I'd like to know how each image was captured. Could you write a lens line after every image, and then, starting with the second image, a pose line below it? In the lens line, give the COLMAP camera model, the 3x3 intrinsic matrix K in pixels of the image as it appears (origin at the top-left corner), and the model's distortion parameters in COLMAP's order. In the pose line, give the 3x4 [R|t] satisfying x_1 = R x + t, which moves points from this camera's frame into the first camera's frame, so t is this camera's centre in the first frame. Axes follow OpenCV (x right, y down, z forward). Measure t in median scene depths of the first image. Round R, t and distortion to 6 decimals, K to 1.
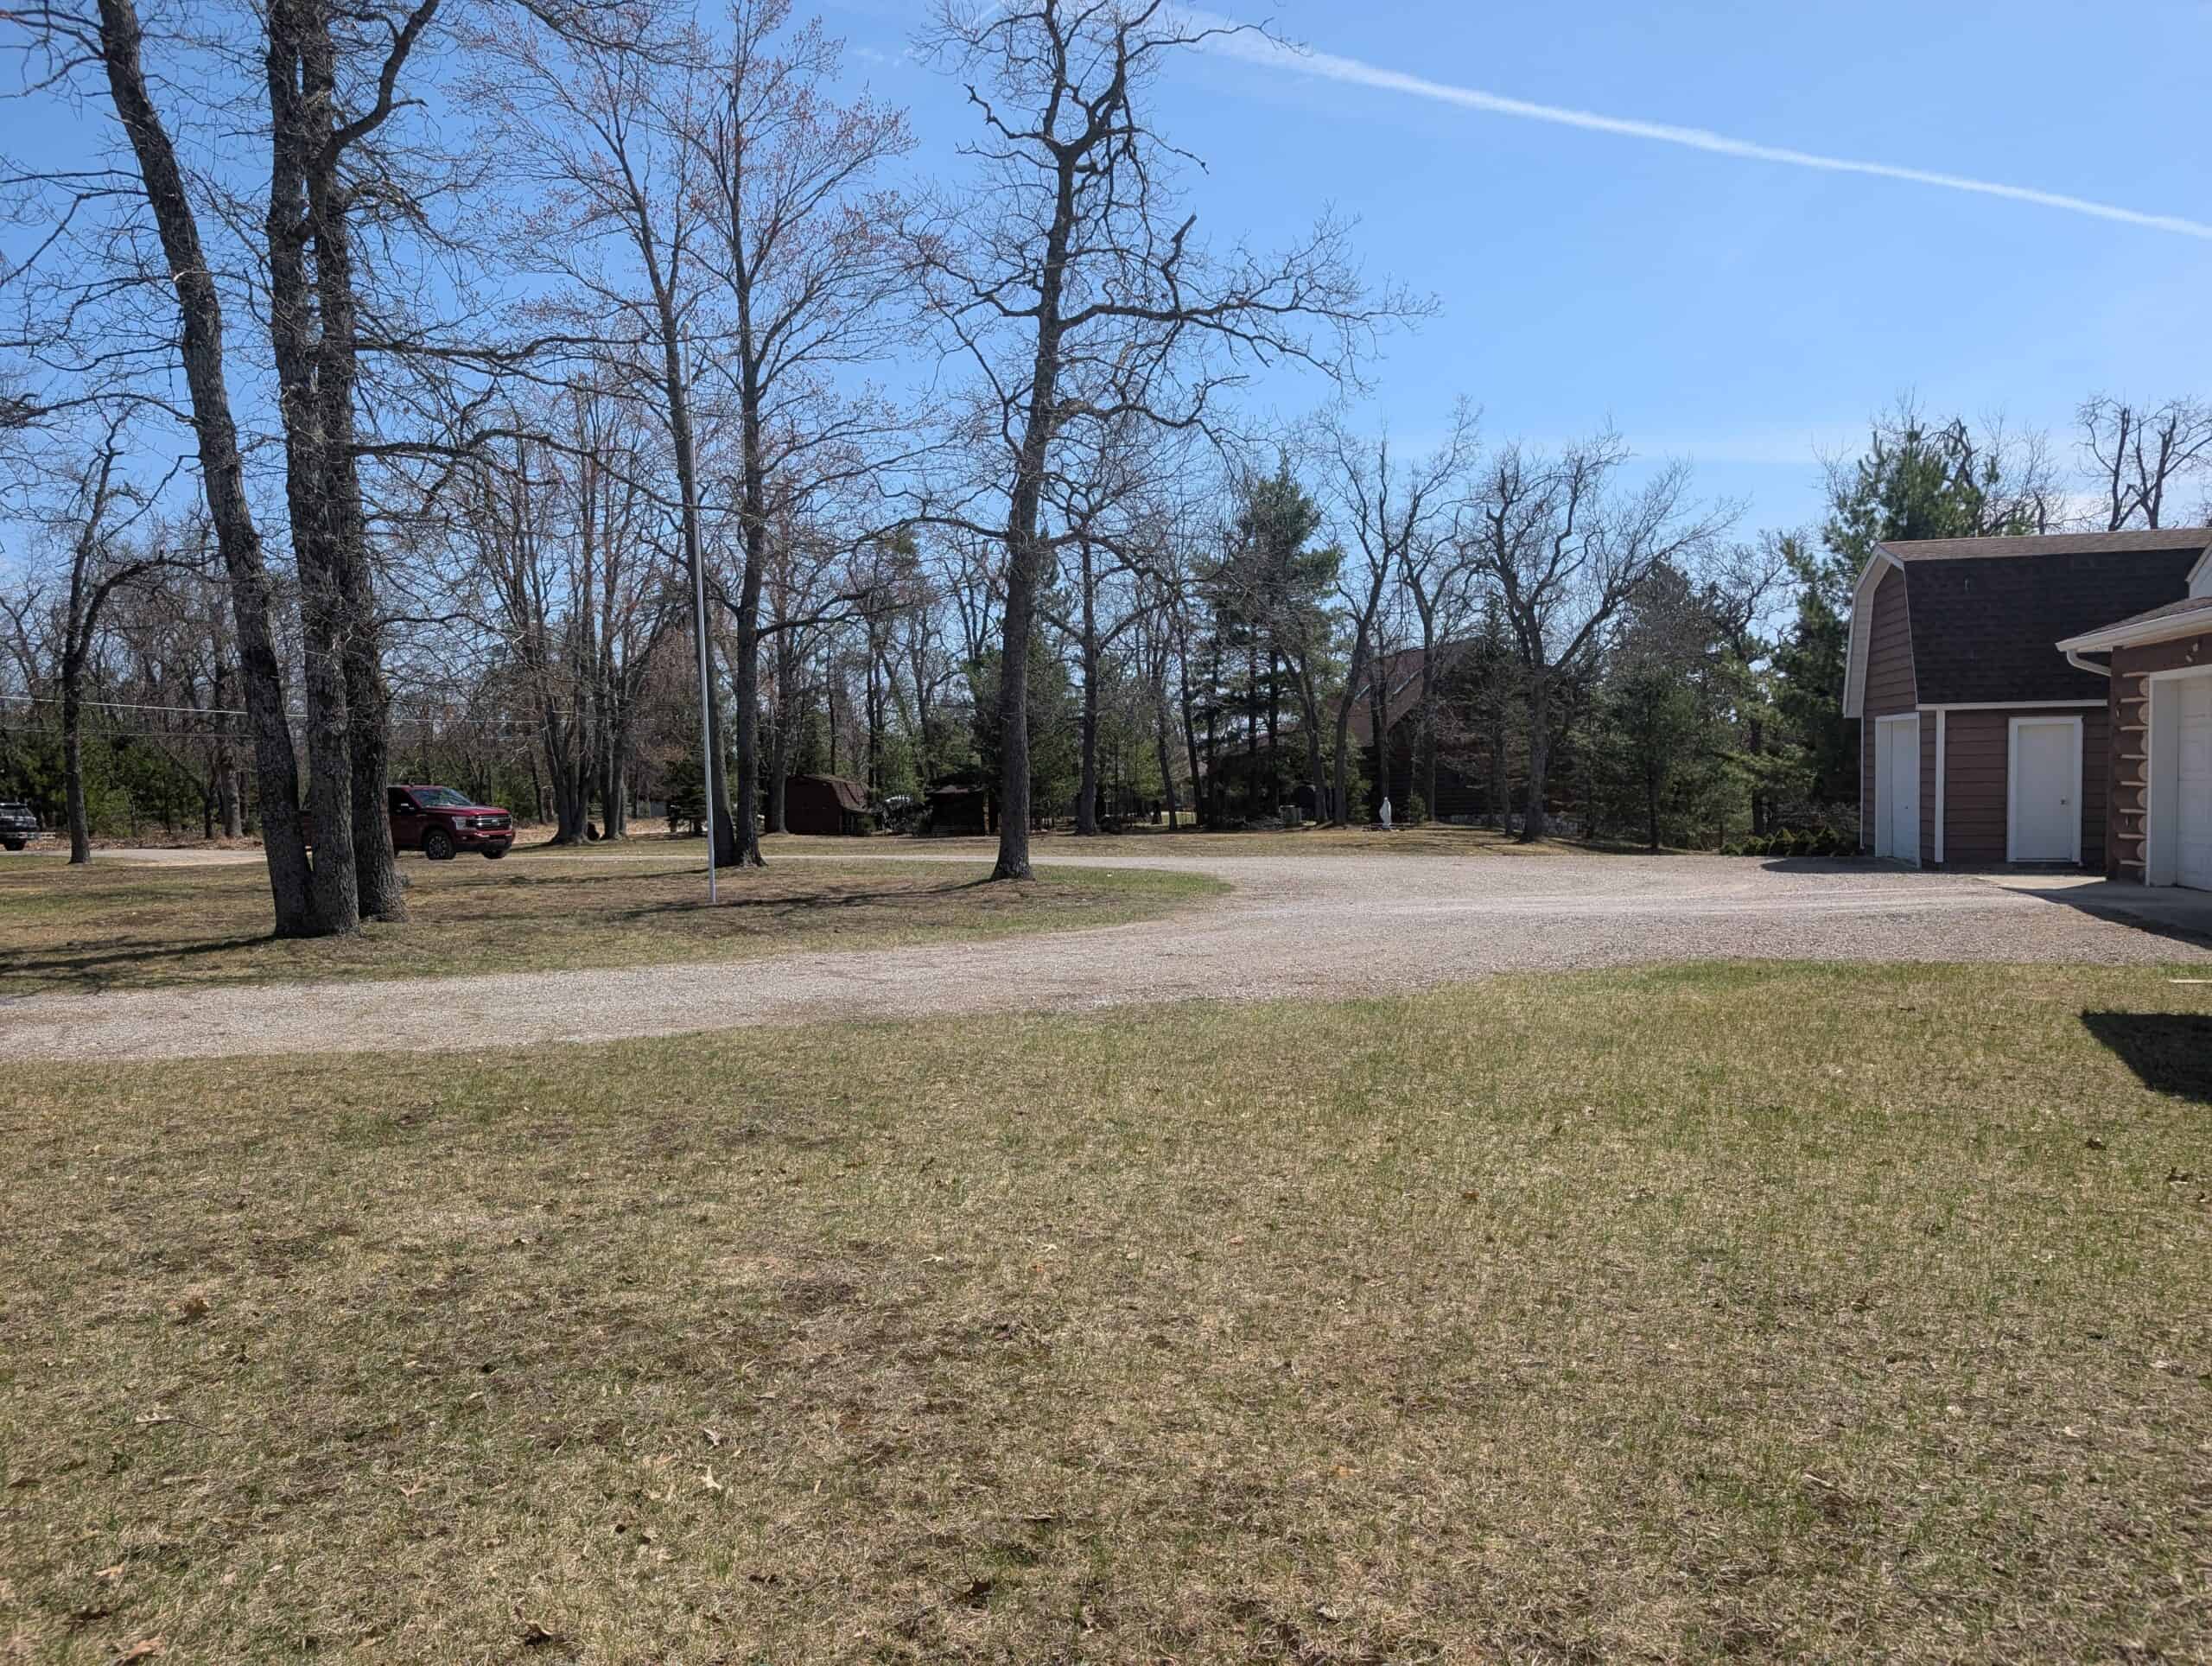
lens RADIAL K [[1571.7, 0, 1106.0], [0, 1571.7, 833.0], [0, 0, 1]] dist [0.021222, -0.003018]
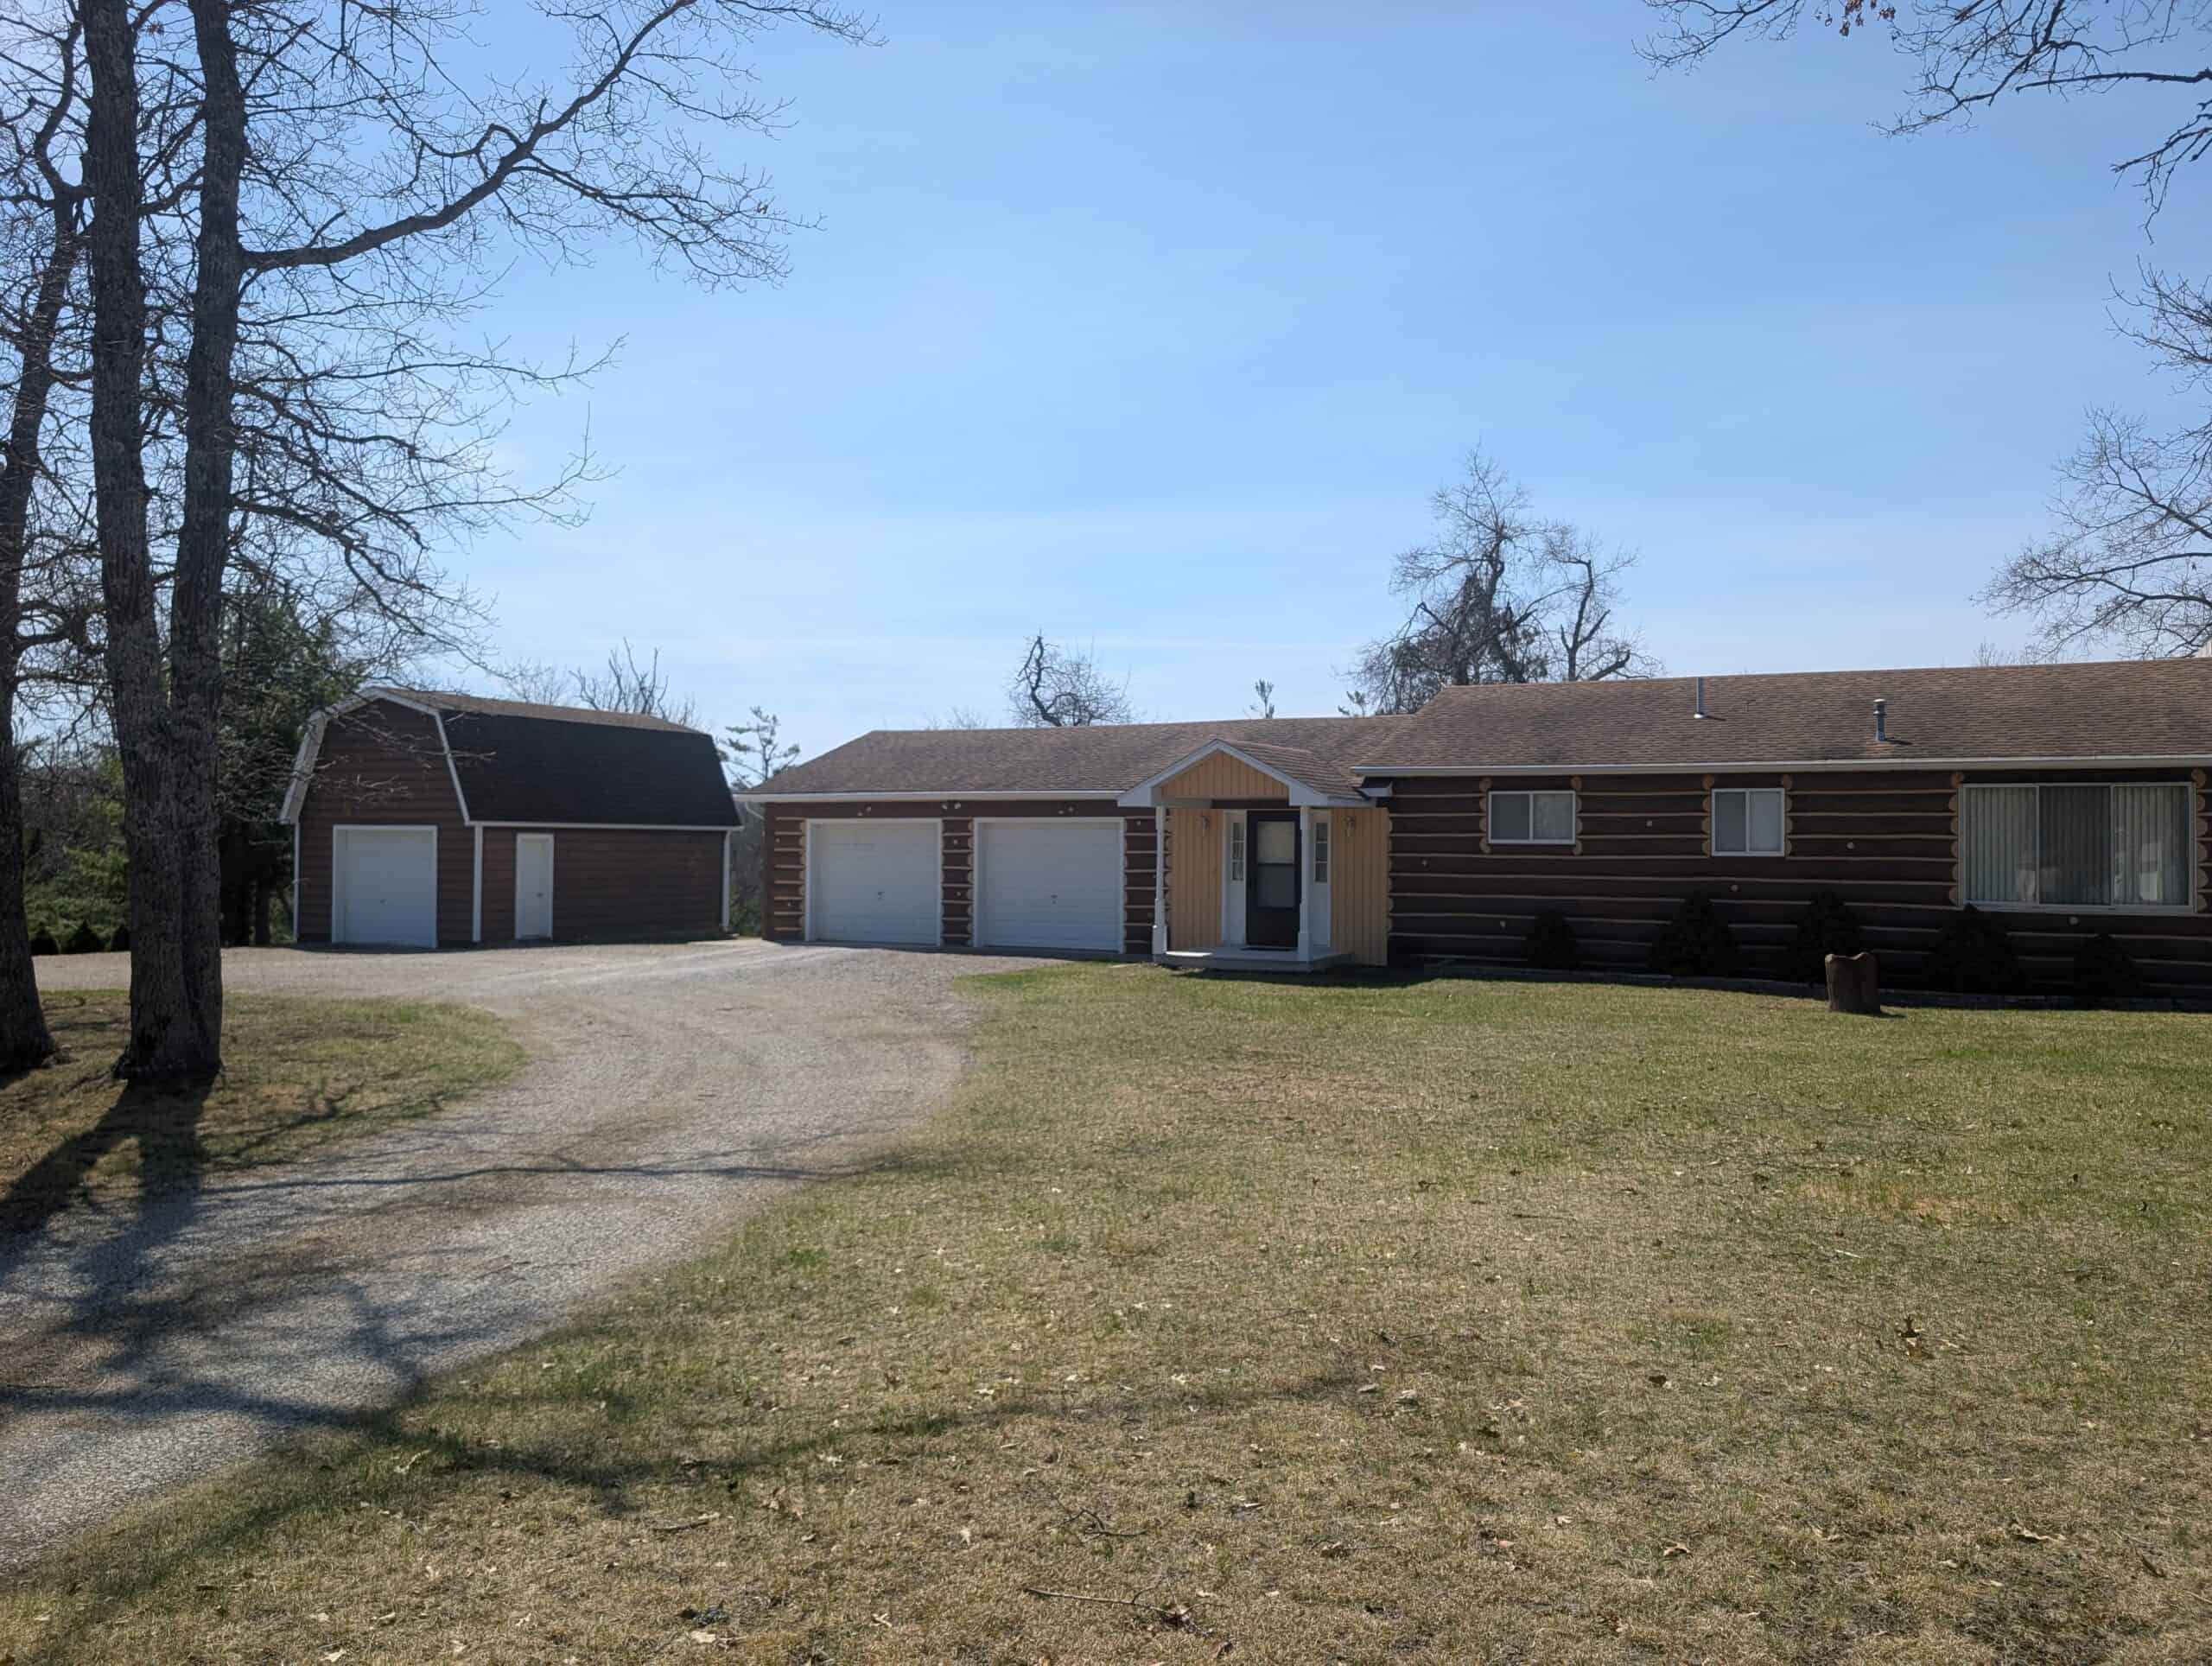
lens RADIAL K [[1571.7, 0, 1106.0], [0, 1571.7, 833.0], [0, 0, 1]] dist [0.021222, -0.003018]
pose [[0.209919, 0.029045, 0.977287, -0.383037], [0.028849, 0.998939, -0.035886, -0.005523], [-0.977293, 0.035727, 0.208858, 0.126188]]
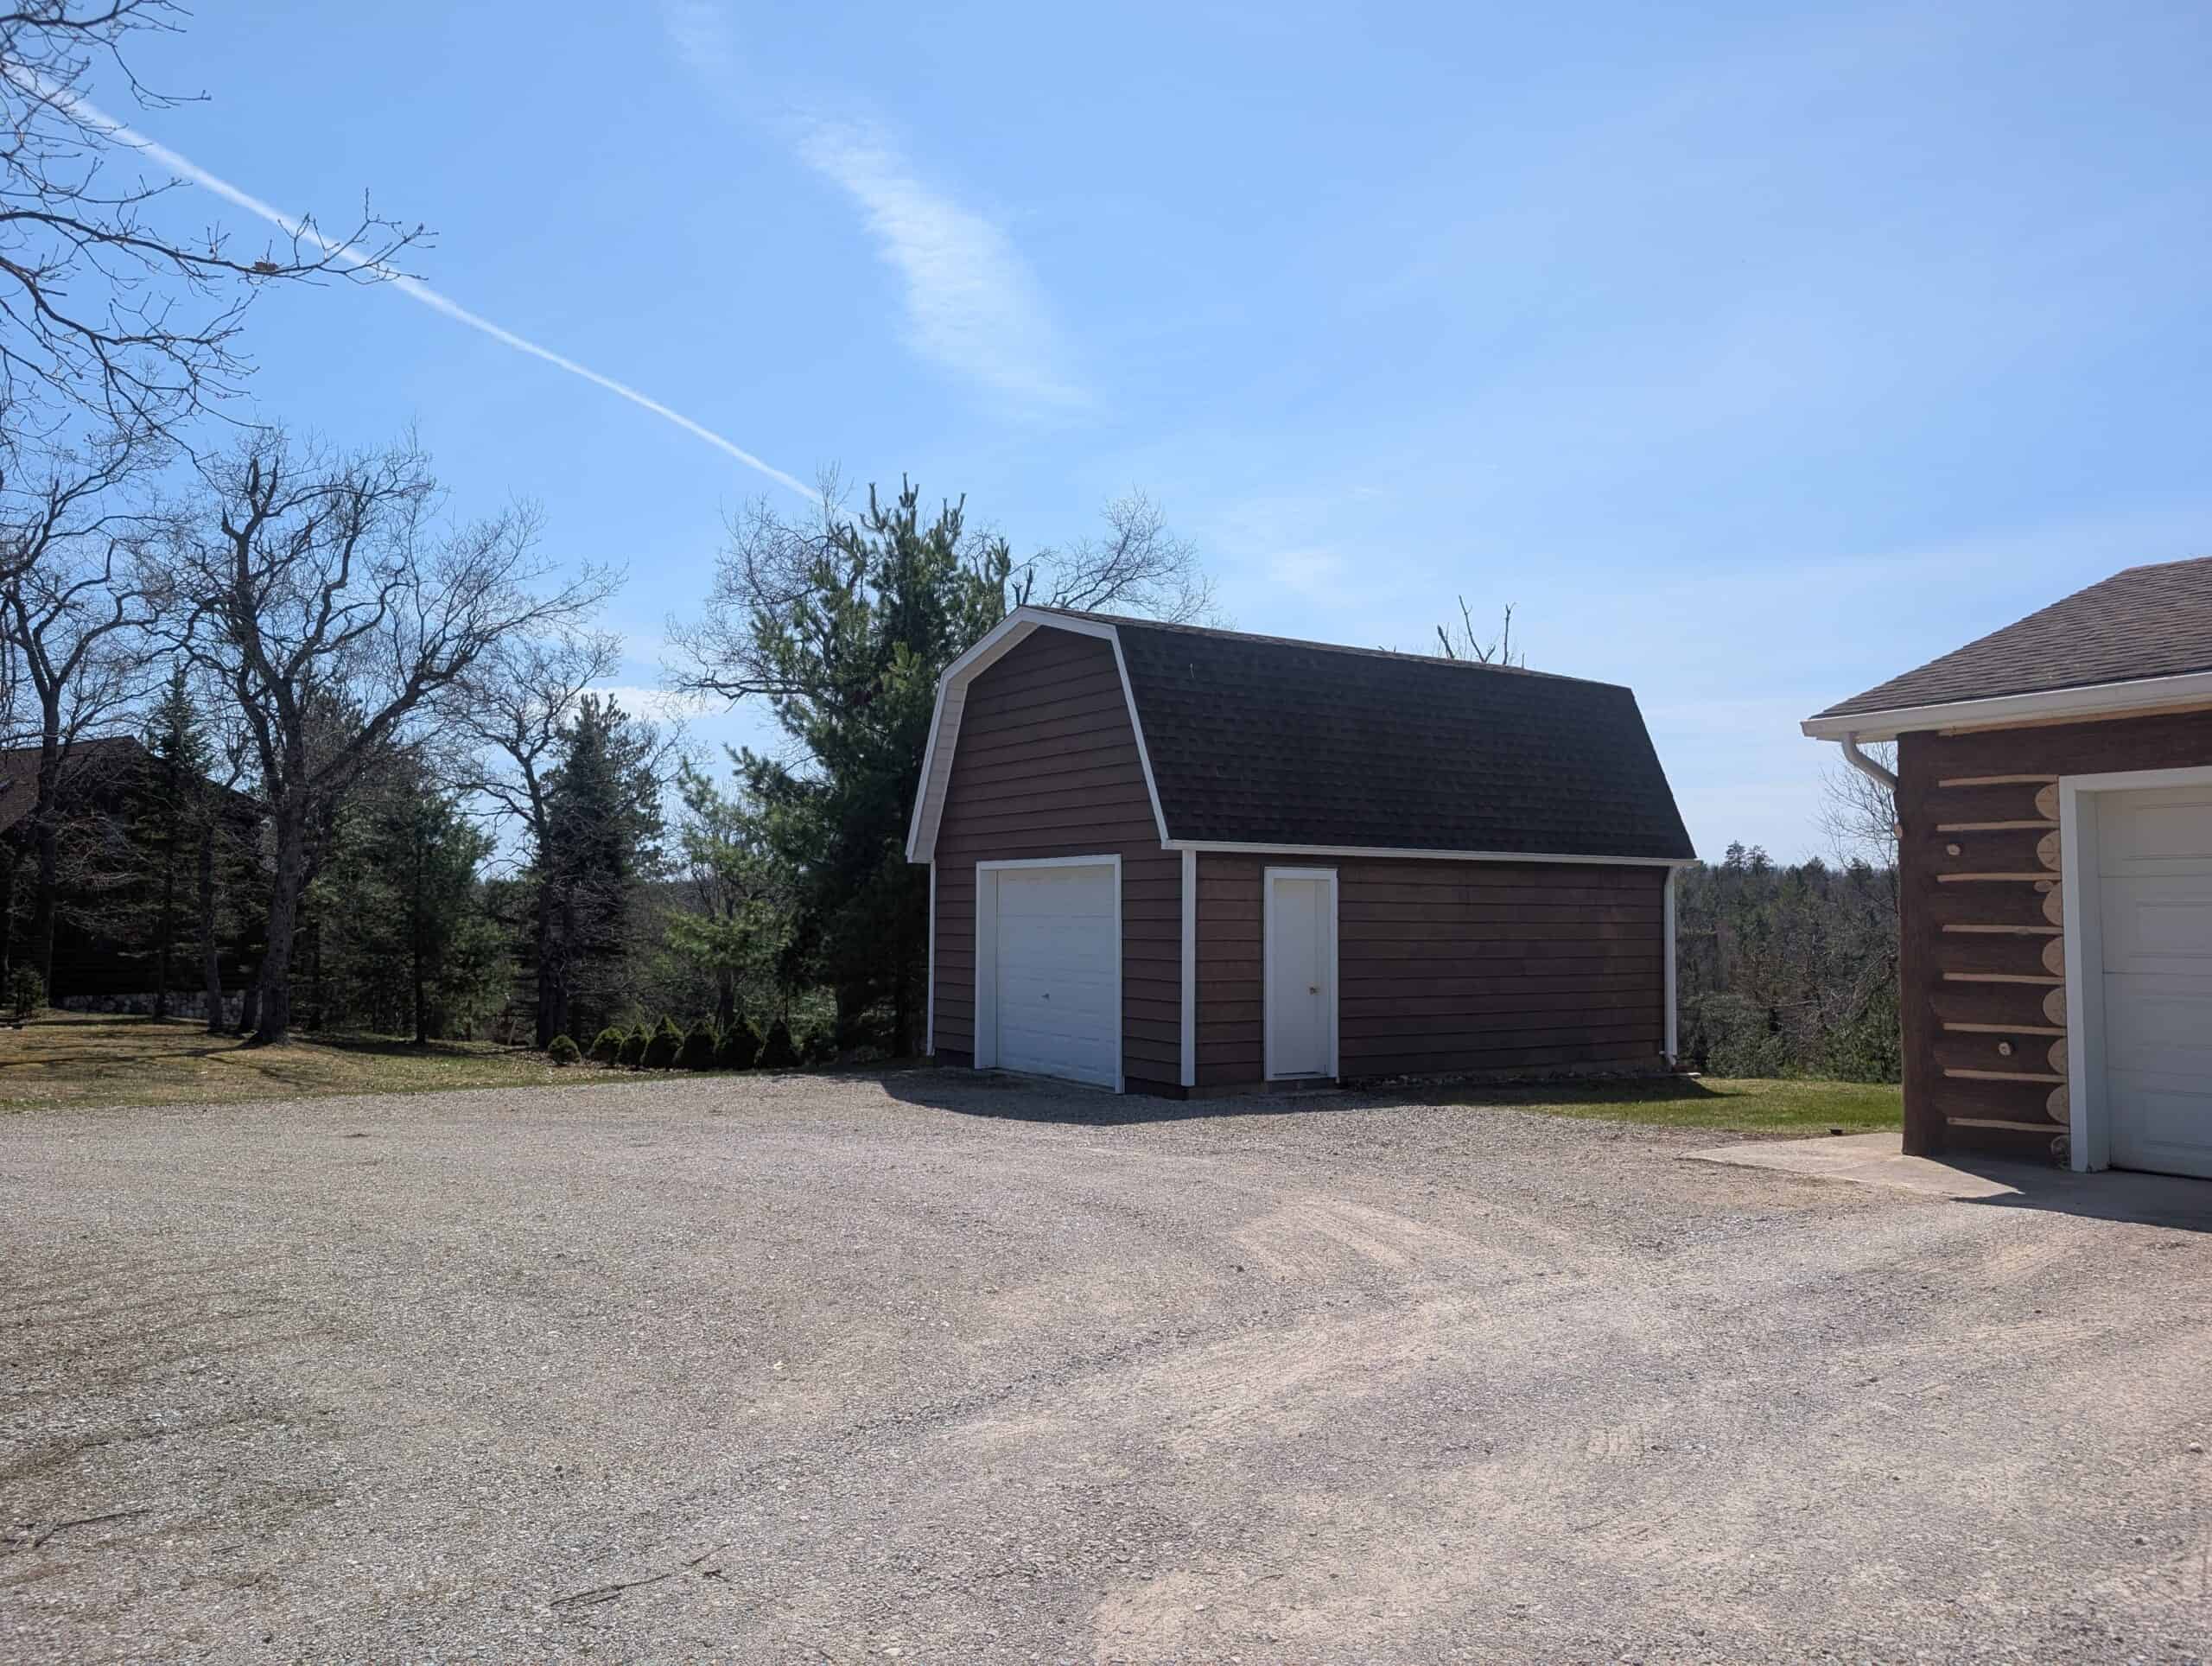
lens RADIAL K [[1571.7, 0, 1106.0], [0, 1571.7, 833.0], [0, 0, 1]] dist [0.021222, -0.003018]
pose [[0.665779, 0.062211, 0.743551, 0.014483], [0.015547, 0.995145, -0.097183, -0.013362], [-0.745987, 0.076262, 0.661580, 0.352876]]
